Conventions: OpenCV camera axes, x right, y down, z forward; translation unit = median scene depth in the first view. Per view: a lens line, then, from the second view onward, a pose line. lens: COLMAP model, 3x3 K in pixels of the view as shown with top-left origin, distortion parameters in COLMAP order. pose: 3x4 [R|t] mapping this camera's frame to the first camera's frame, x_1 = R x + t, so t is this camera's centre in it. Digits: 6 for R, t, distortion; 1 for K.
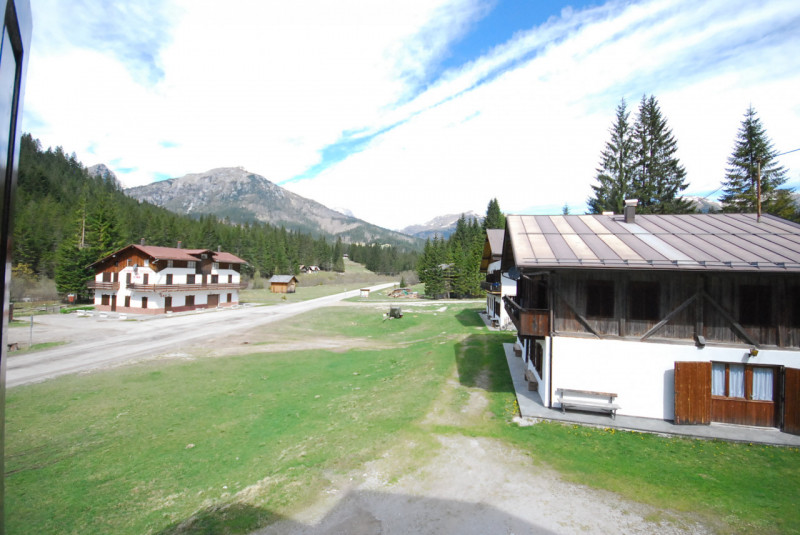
lens RADIAL K [[353.2, 0, 405.0], [0, 353.2, 271.8], [0, 0, 1]] dist [0.011832, -0.013076]
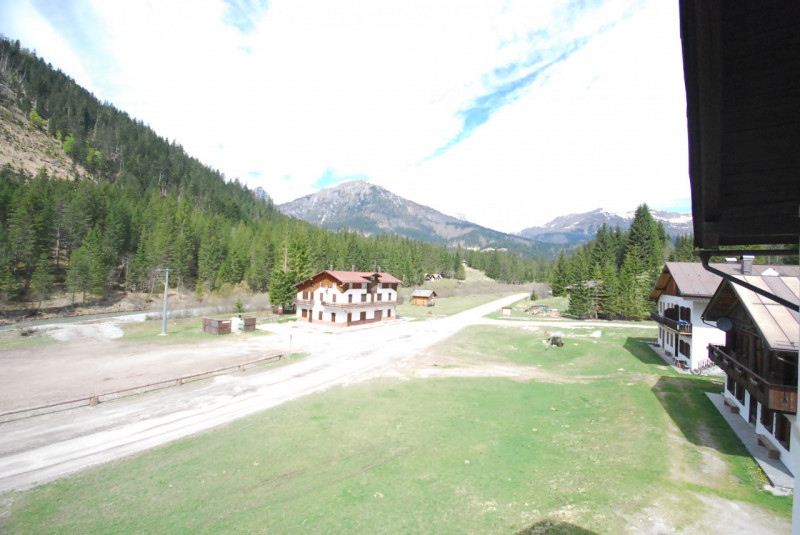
lens RADIAL K [[353.2, 0, 400.2], [0, 353.2, 269.9], [0, 0, 1]] dist [0.011832, -0.013076]
pose [[0.946800, 0.001377, -0.321820, -0.108064], [-0.006205, 0.999883, -0.013977, -0.061013], [0.321764, 0.015230, 0.946698, -0.103288]]
